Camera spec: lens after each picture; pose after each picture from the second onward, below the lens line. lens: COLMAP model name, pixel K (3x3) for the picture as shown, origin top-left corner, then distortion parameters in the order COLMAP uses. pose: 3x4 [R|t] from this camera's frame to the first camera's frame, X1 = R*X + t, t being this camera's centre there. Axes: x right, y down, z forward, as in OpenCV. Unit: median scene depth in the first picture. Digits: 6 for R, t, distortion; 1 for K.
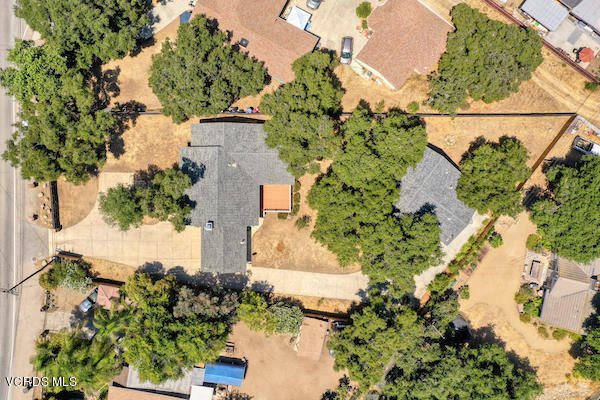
lens RADIAL K [[495.3, 0, 274.6], [0, 495.3, 185.2], [0, 0, 1]] dist [0.002436, 0.001766]
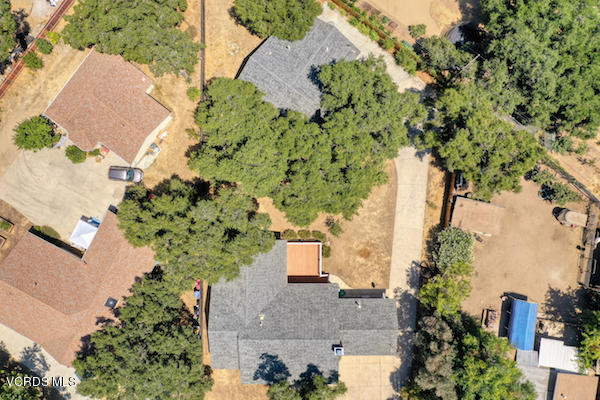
lens RADIAL K [[480.4, 0, 302.8], [0, 480.4, 199.9], [0, 0, 1]] dist [0.003483, 0.004826]
pose [[-0.006217, -0.999393, 0.034278, 0.077413], [0.999947, -0.006493, -0.007958, 0.031071], [0.008176, 0.034226, 0.999381, 0.215629]]
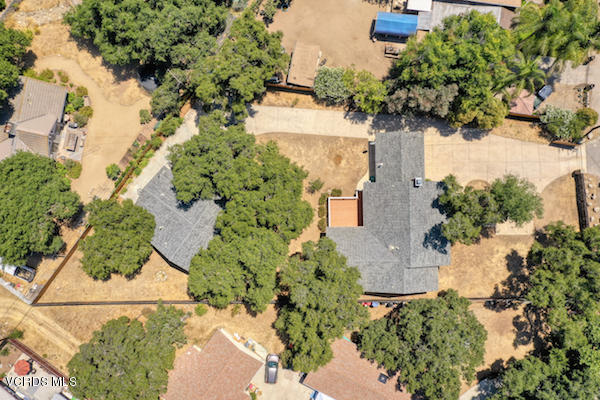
lens RADIAL K [[480.4, 0, 302.8], [0, 480.4, 199.9], [0, 0, 1]] dist [0.003483, 0.004826]
pose [[-0.999316, 0.019517, 0.031413, 0.054270], [-0.019069, -0.999713, 0.014491, 0.037659], [0.031686, 0.013883, 0.999401, 0.087671]]
